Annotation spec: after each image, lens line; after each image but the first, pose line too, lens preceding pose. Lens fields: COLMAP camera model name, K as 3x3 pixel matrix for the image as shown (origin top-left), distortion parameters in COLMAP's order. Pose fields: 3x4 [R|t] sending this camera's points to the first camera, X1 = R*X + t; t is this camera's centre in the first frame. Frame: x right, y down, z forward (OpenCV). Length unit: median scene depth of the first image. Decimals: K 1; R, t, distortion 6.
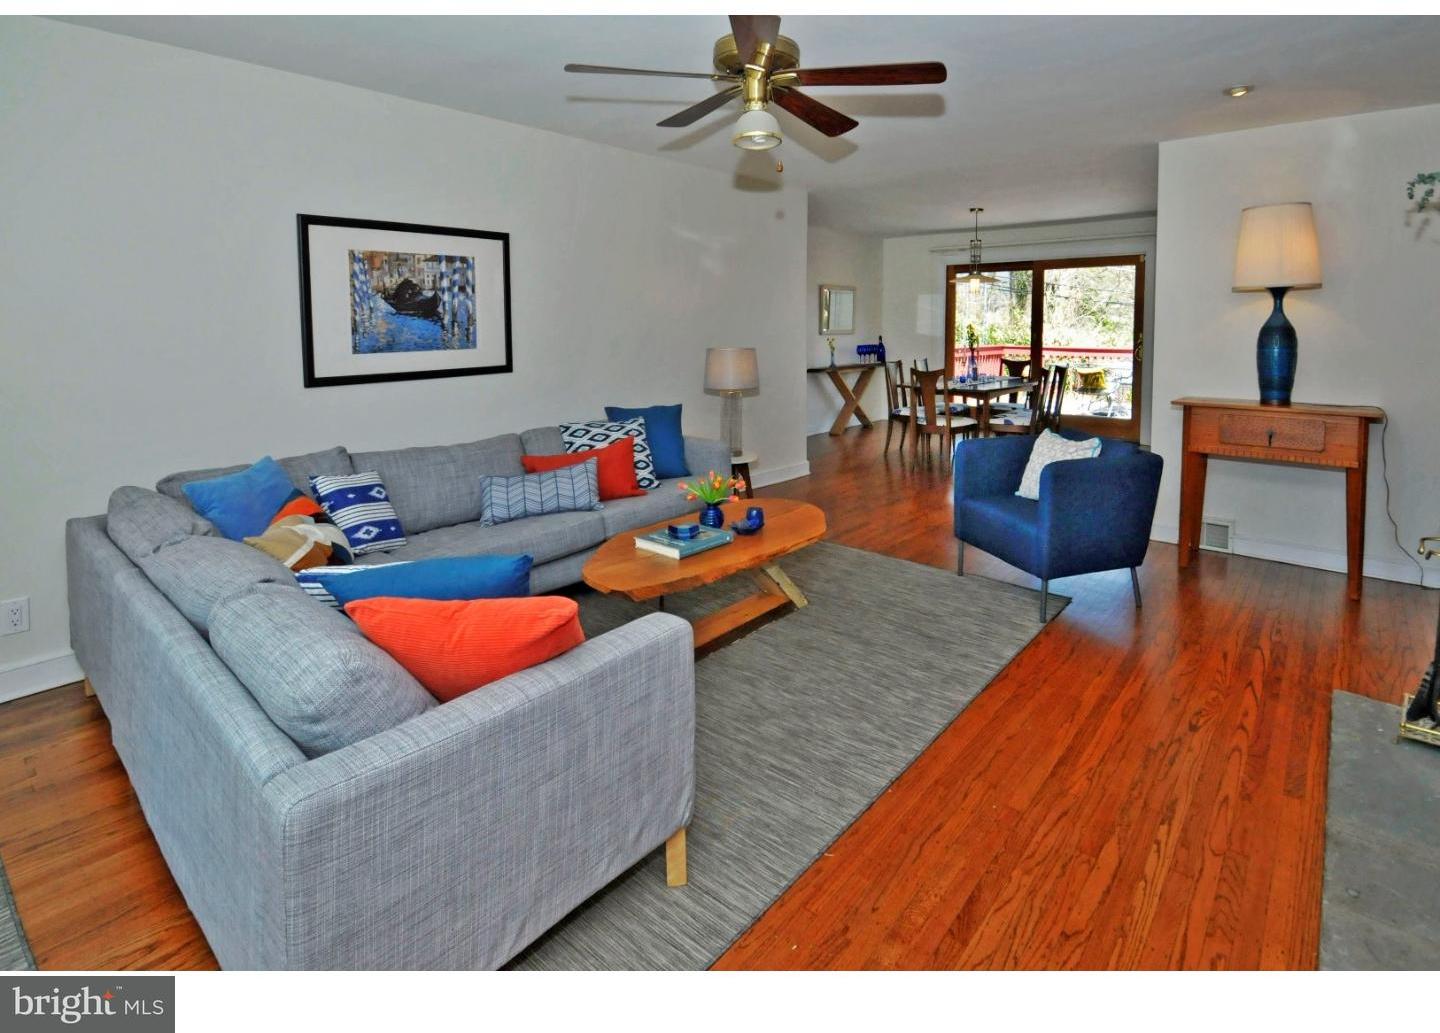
lens RADIAL K [[695.9, 0, 720.0], [0, 695.9, 516.5], [0, 0, 1]] dist [-0.000745, -0.000050]
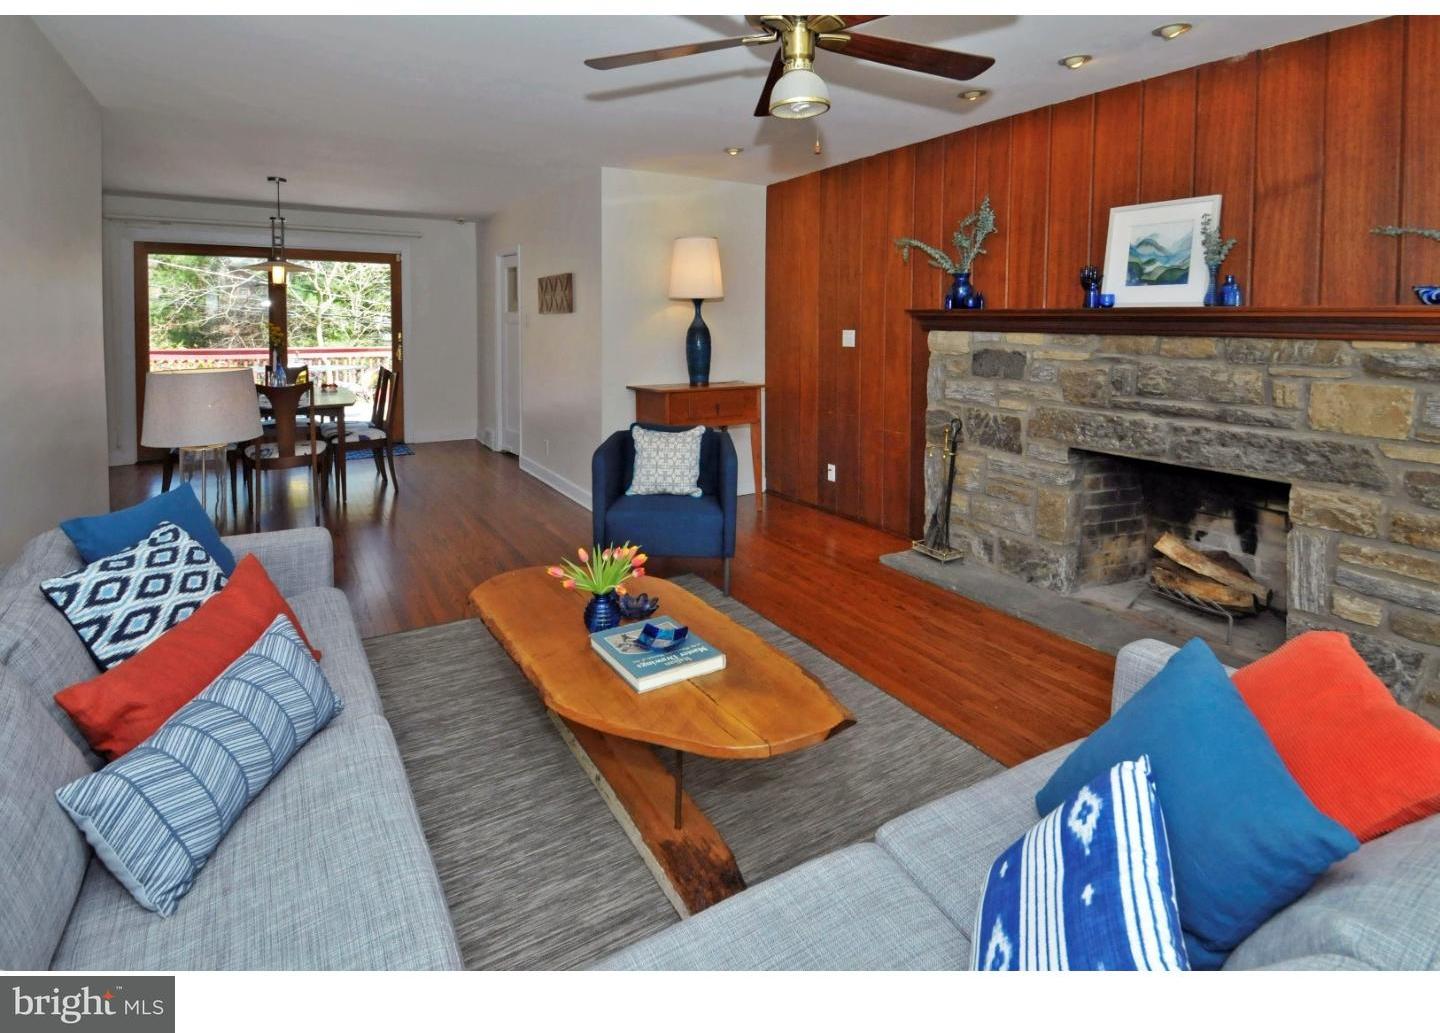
lens RADIAL K [[717.8, 0, 749.9], [0, 717.8, 461.7], [0, 0, 1]] dist [0.012395, -0.000113]
pose [[0.284663, -0.181082, 0.941369, -0.525301], [0.252611, 0.961459, 0.108559, -0.156915], [-0.924746, 0.206898, 0.319435, 0.544568]]
